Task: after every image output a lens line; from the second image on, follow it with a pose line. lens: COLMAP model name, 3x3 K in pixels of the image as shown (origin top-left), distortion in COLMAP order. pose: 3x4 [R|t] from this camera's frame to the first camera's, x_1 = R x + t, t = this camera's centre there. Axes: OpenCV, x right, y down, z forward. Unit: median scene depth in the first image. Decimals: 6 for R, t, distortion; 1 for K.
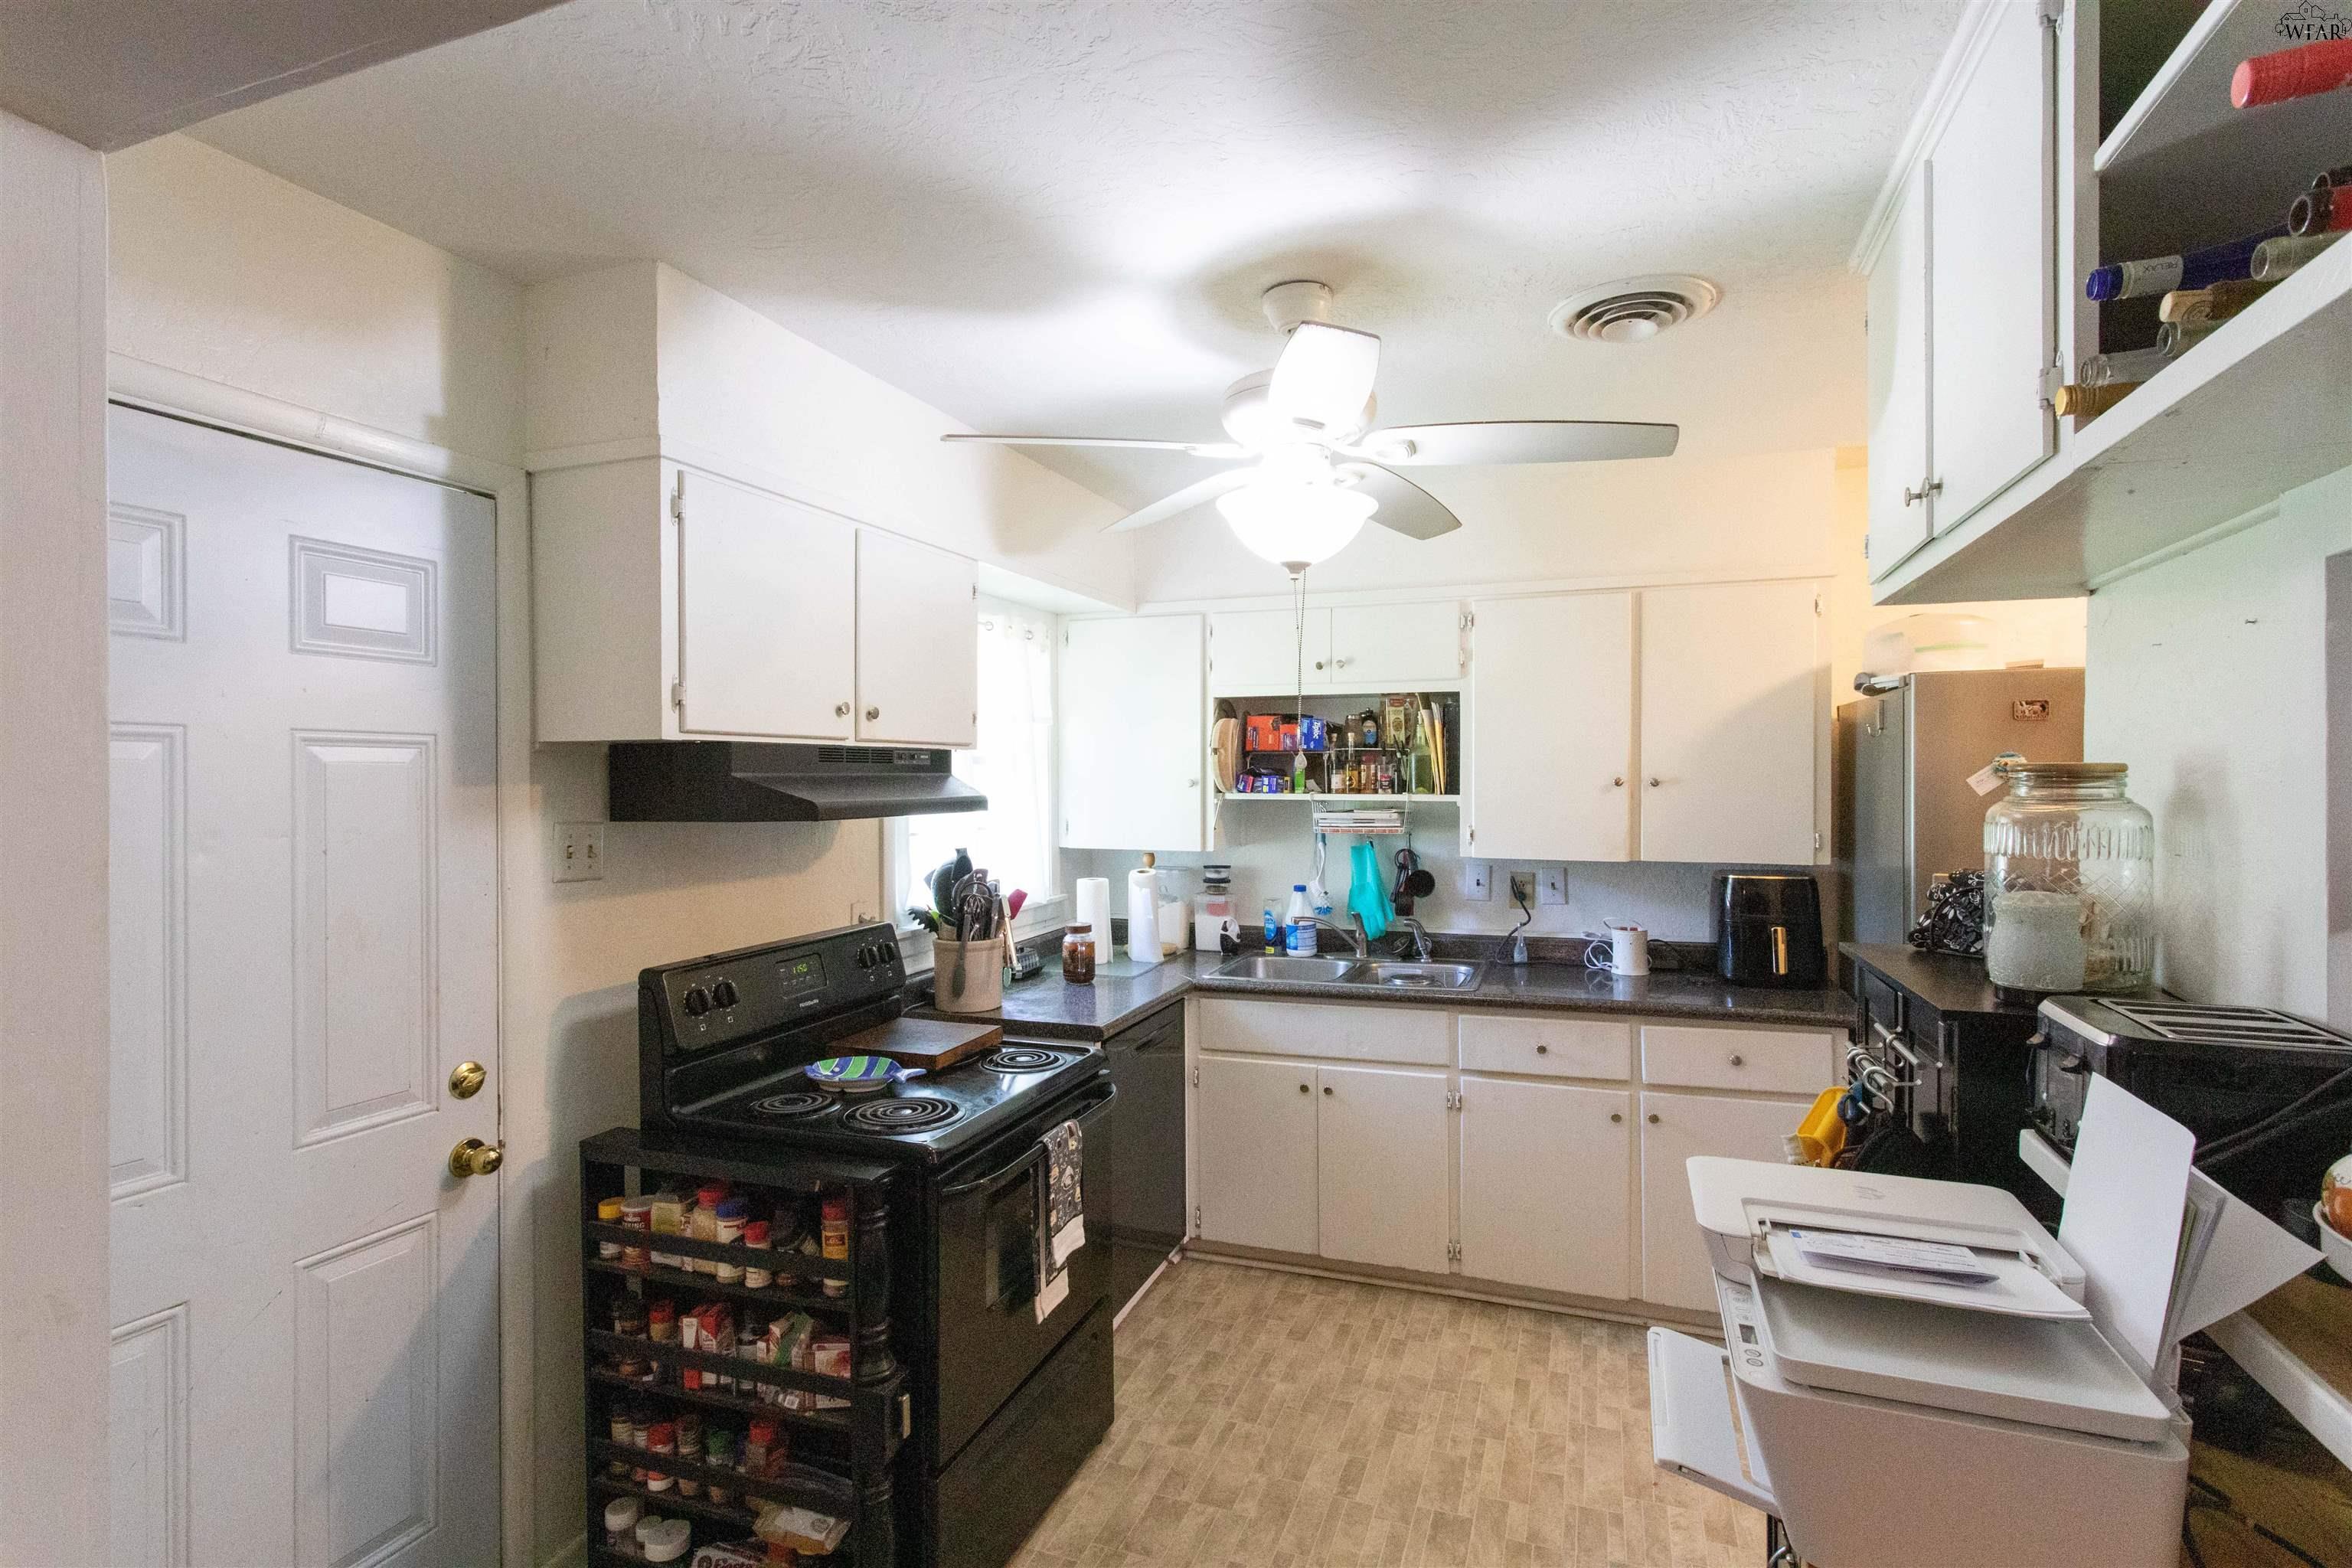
lens RADIAL K [[1124.6, 0, 1189.9], [0, 1124.6, 780.8], [0, 0, 1]] dist [0.001489, 0.001284]
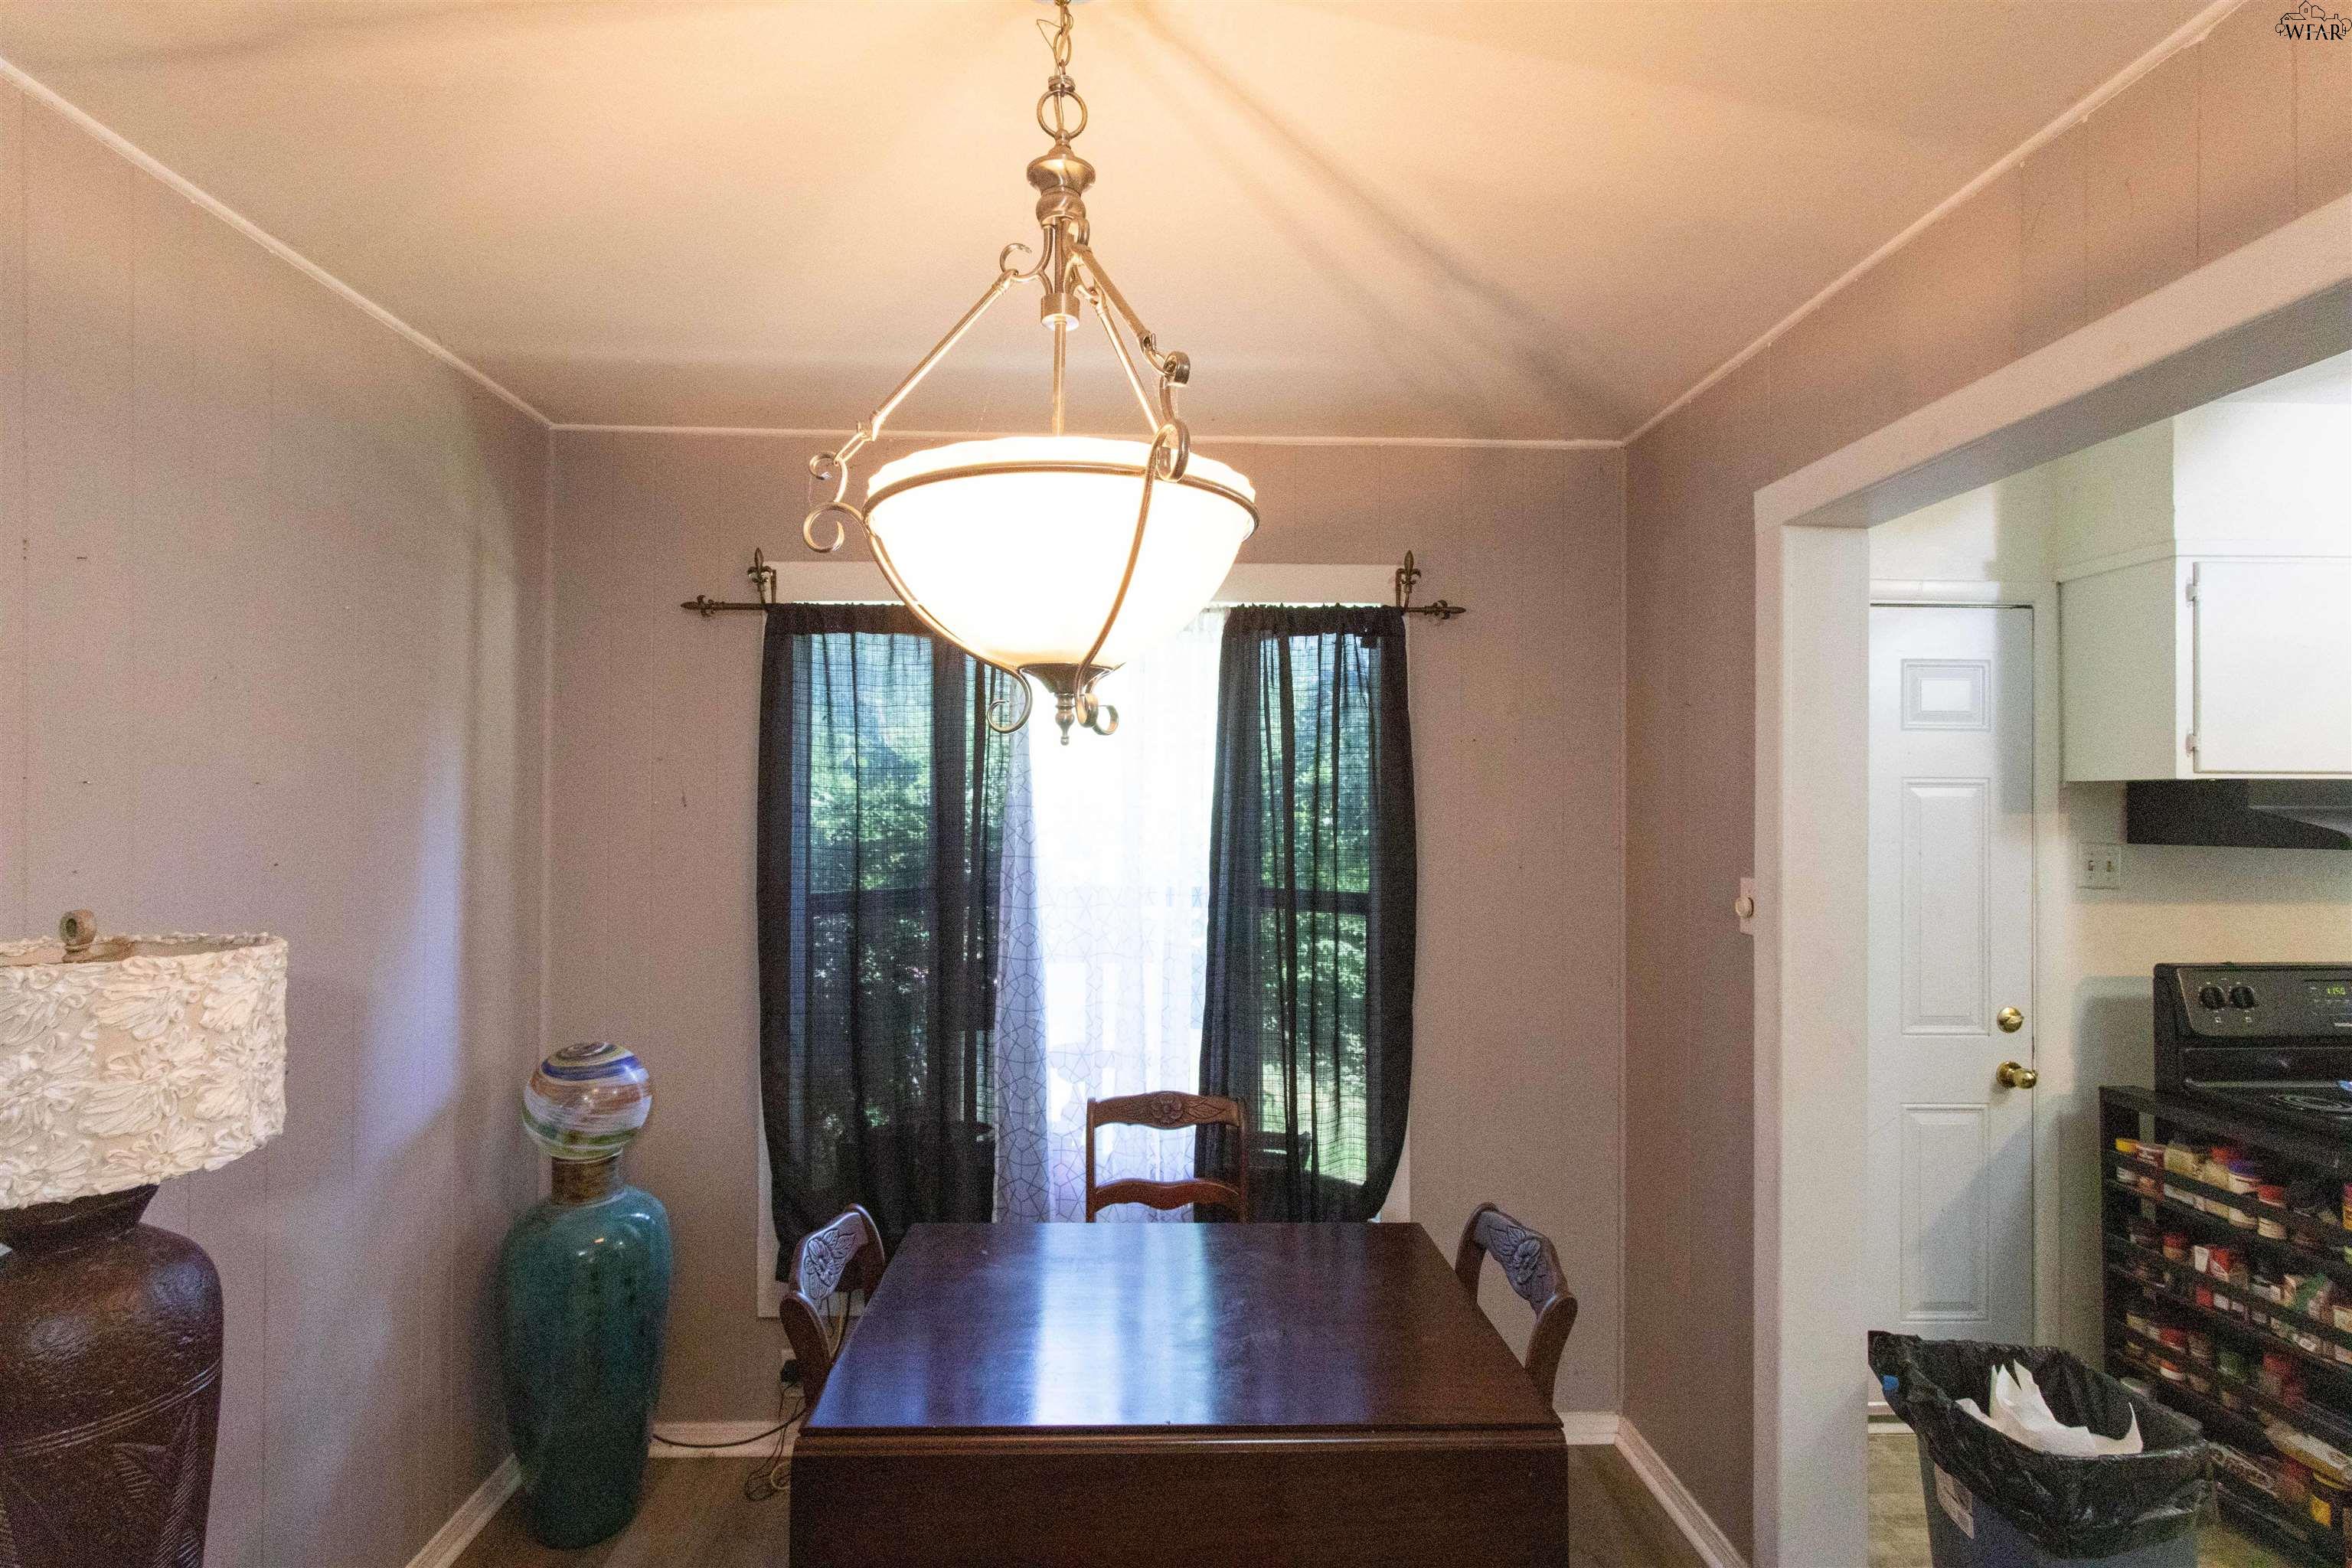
lens RADIAL K [[1124.6, 0, 1173.1], [0, 1124.6, 795.6], [0, 0, 1]] dist [0.001489, 0.001284]
pose [[0.379689, -0.005757, -0.925096, 0.253986], [-0.017381, 0.999760, -0.013356, 0.017360], [0.924951, 0.021150, 0.379498, -0.484051]]
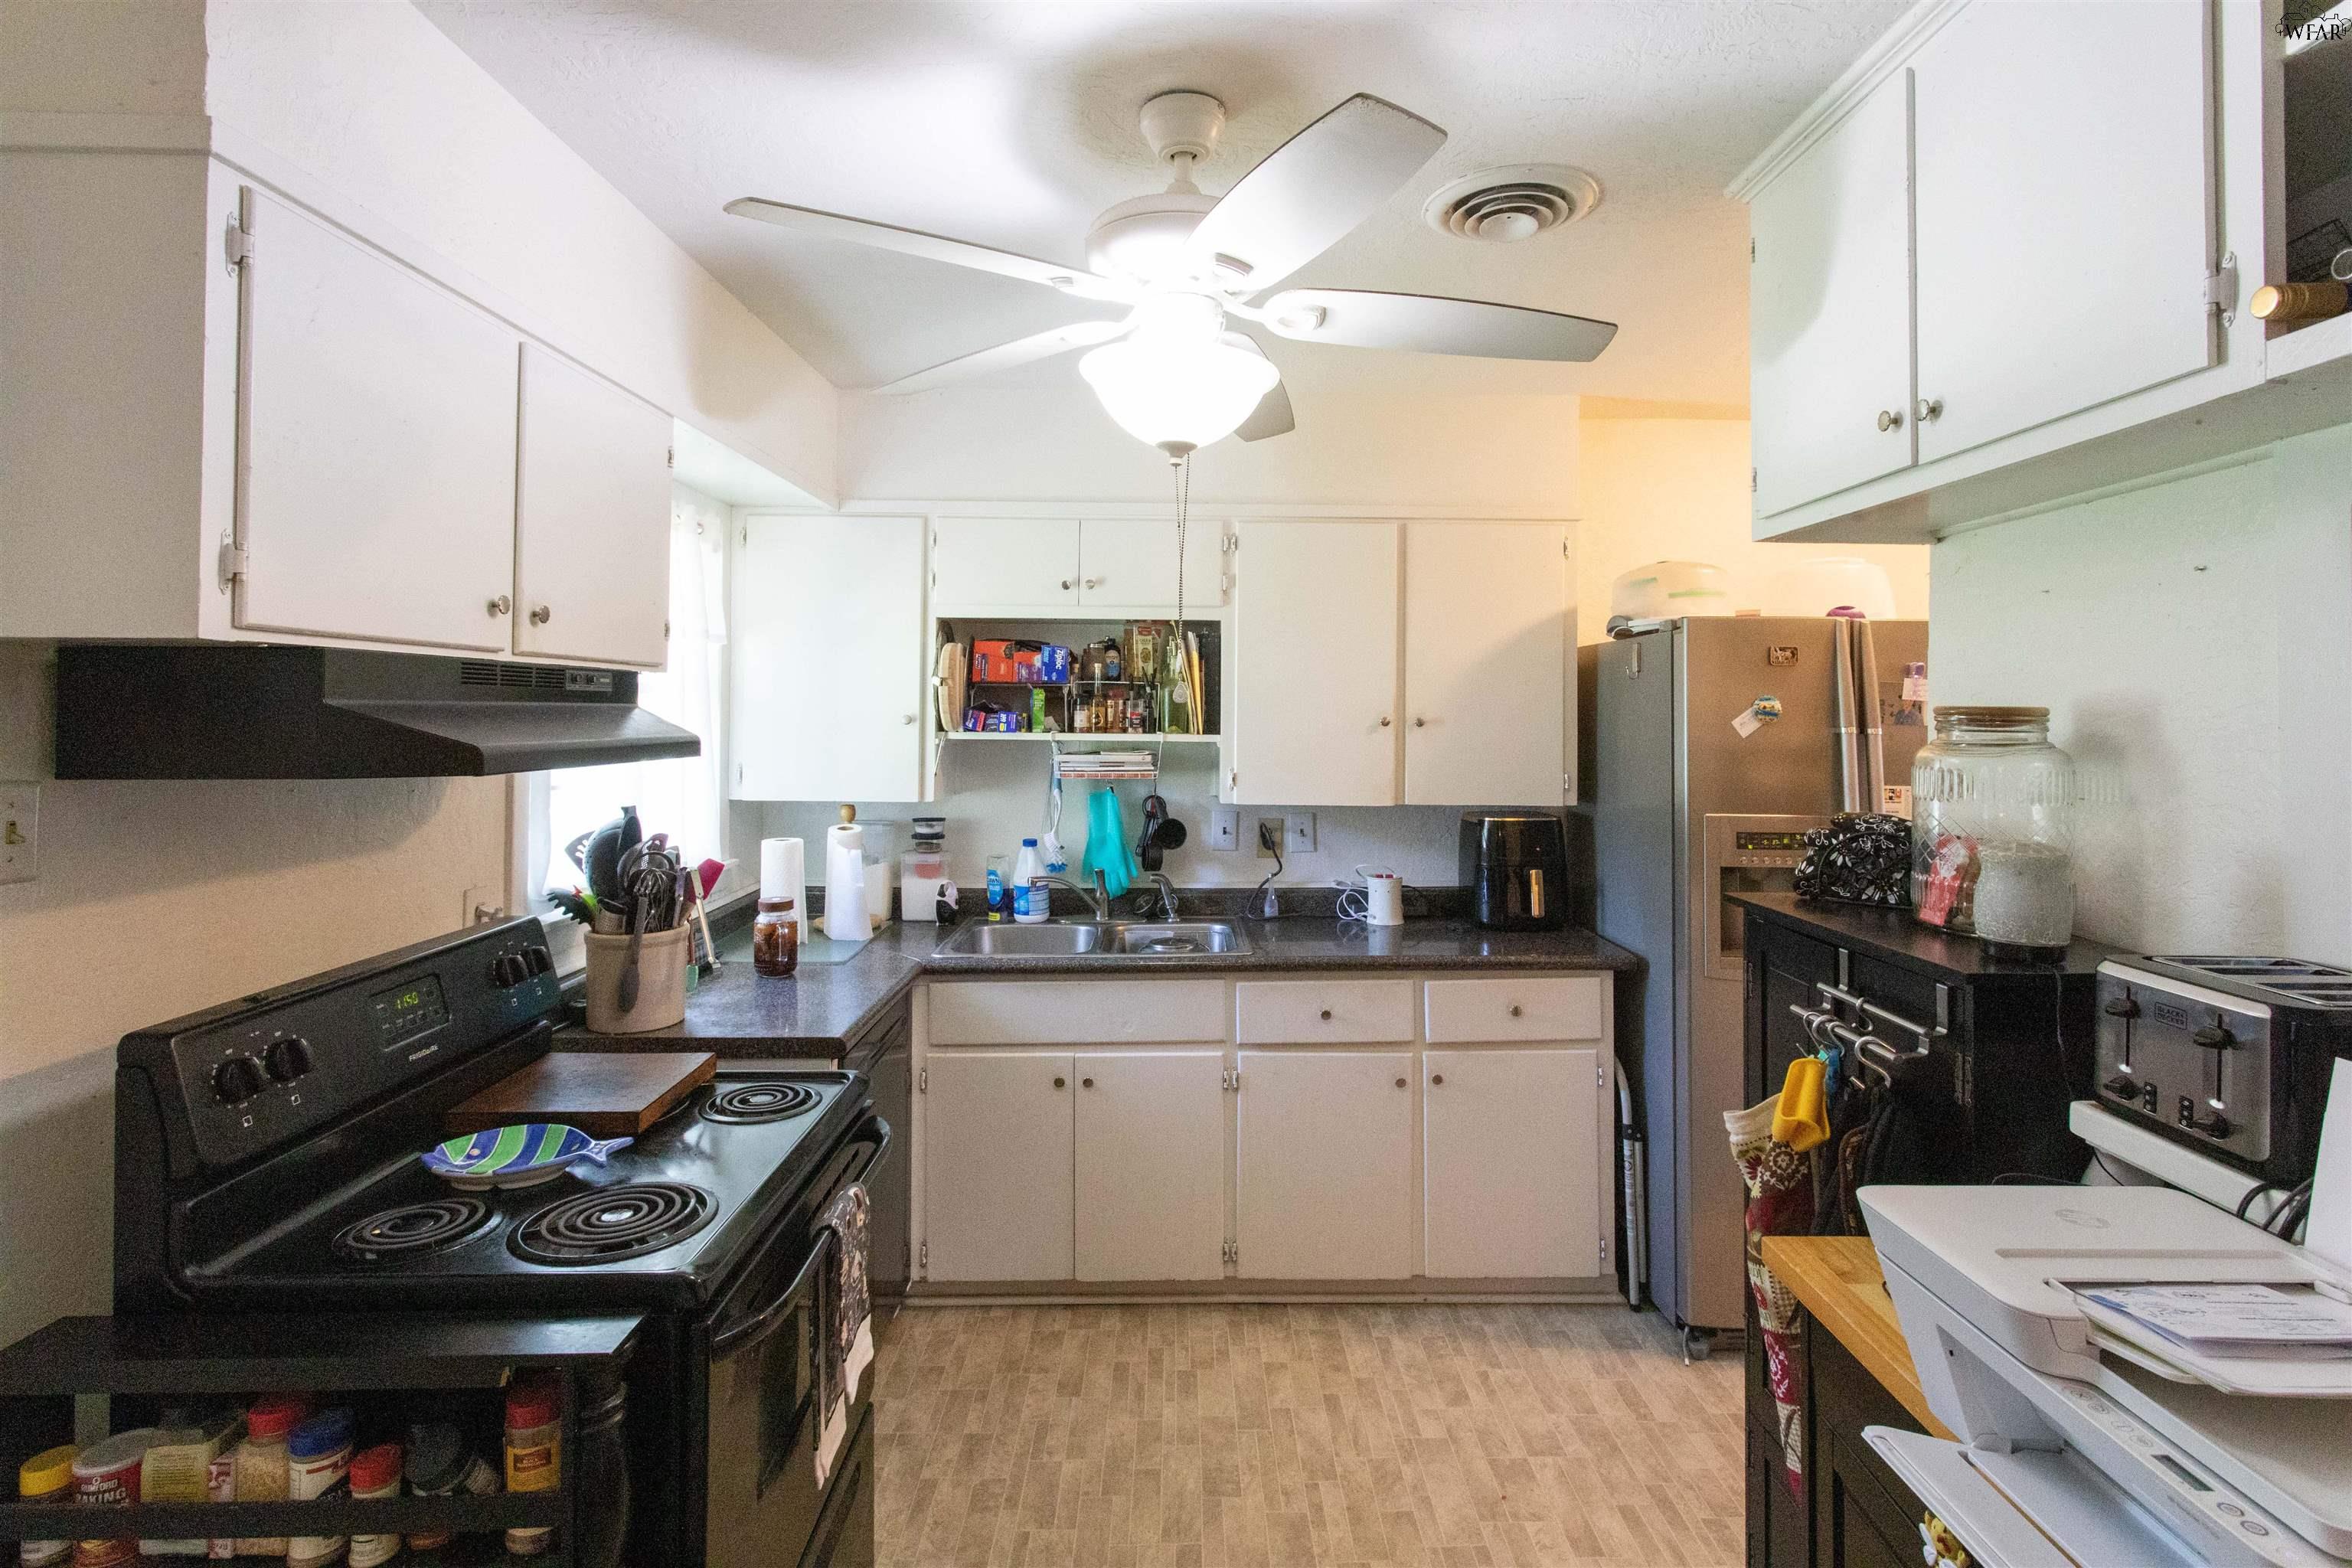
lens RADIAL K [[1124.6, 0, 1154.7], [0, 1124.6, 691.7], [0, 0, 1]] dist [0.001489, 0.001284]
pose [[0.935320, 0.015845, 0.353449, -0.197003], [-0.007574, 0.999664, -0.024773, 0.001100], [-0.353723, 0.020494, 0.935126, 0.261988]]
